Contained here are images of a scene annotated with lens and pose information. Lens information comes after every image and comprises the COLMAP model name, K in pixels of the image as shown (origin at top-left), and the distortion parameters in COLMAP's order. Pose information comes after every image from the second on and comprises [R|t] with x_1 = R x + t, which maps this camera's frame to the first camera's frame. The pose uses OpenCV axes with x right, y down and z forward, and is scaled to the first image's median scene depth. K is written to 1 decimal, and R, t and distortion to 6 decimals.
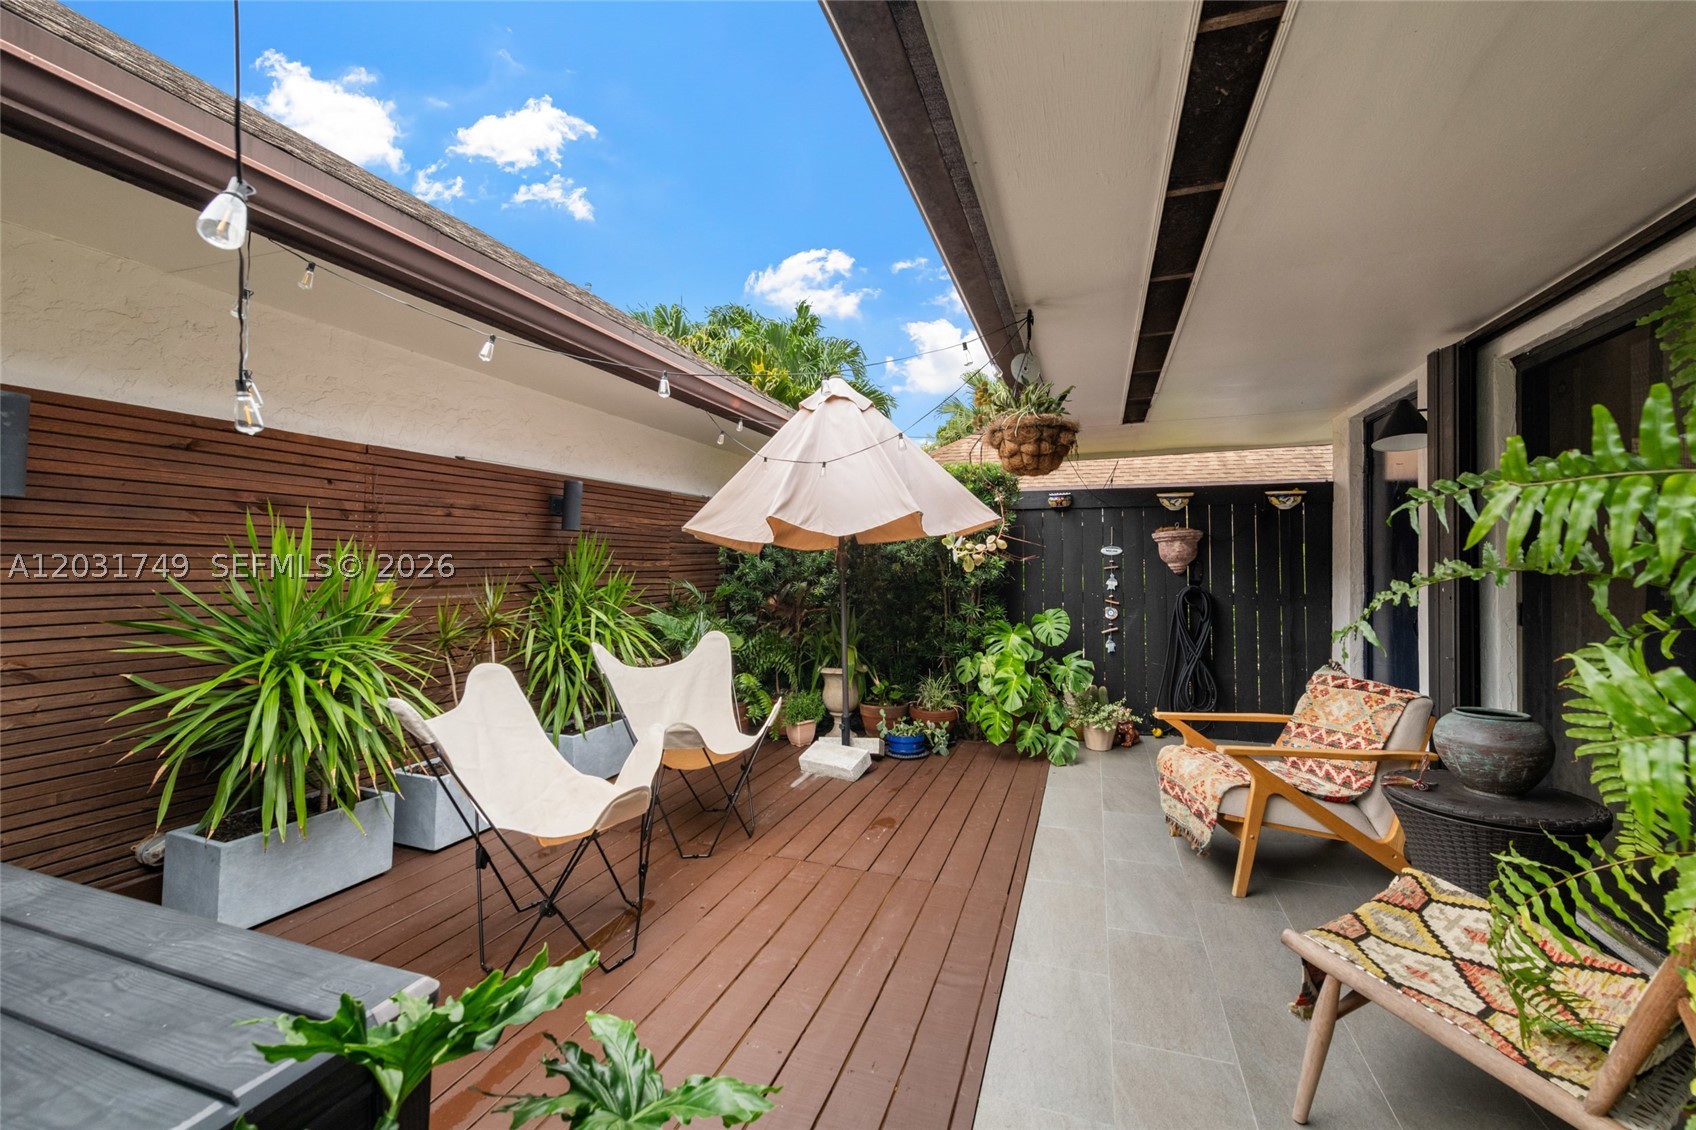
lens RADIAL K [[672.2, 0, 856.8], [0, 672.2, 573.2], [0, 0, 1]] dist [0.013451, -0.003734]
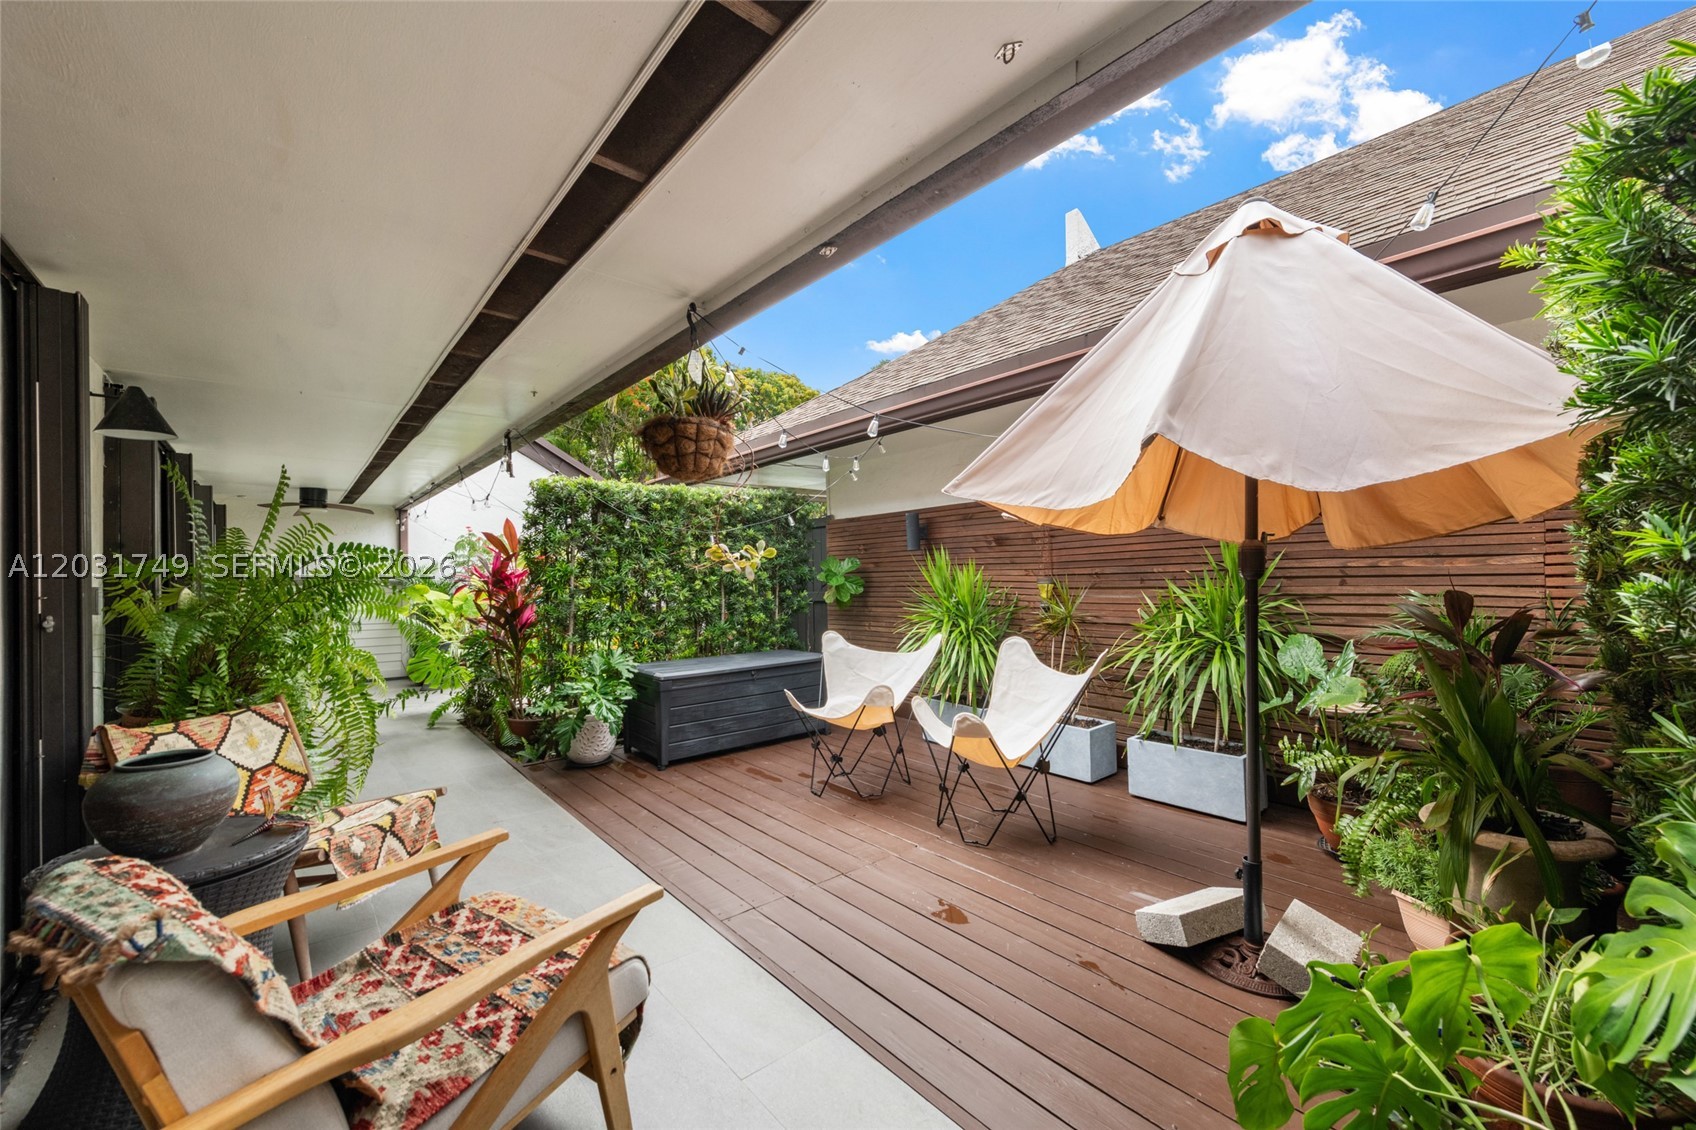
lens RADIAL K [[672.2, 0, 851.4], [0, 672.2, 572.5], [0, 0, 1]] dist [0.013451, -0.003734]
pose [[-0.503127, -0.007129, -0.864183, 0.747379], [0.001773, 0.999955, -0.009281, 0.001477], [0.864211, -0.006201, -0.503092, 1.292827]]
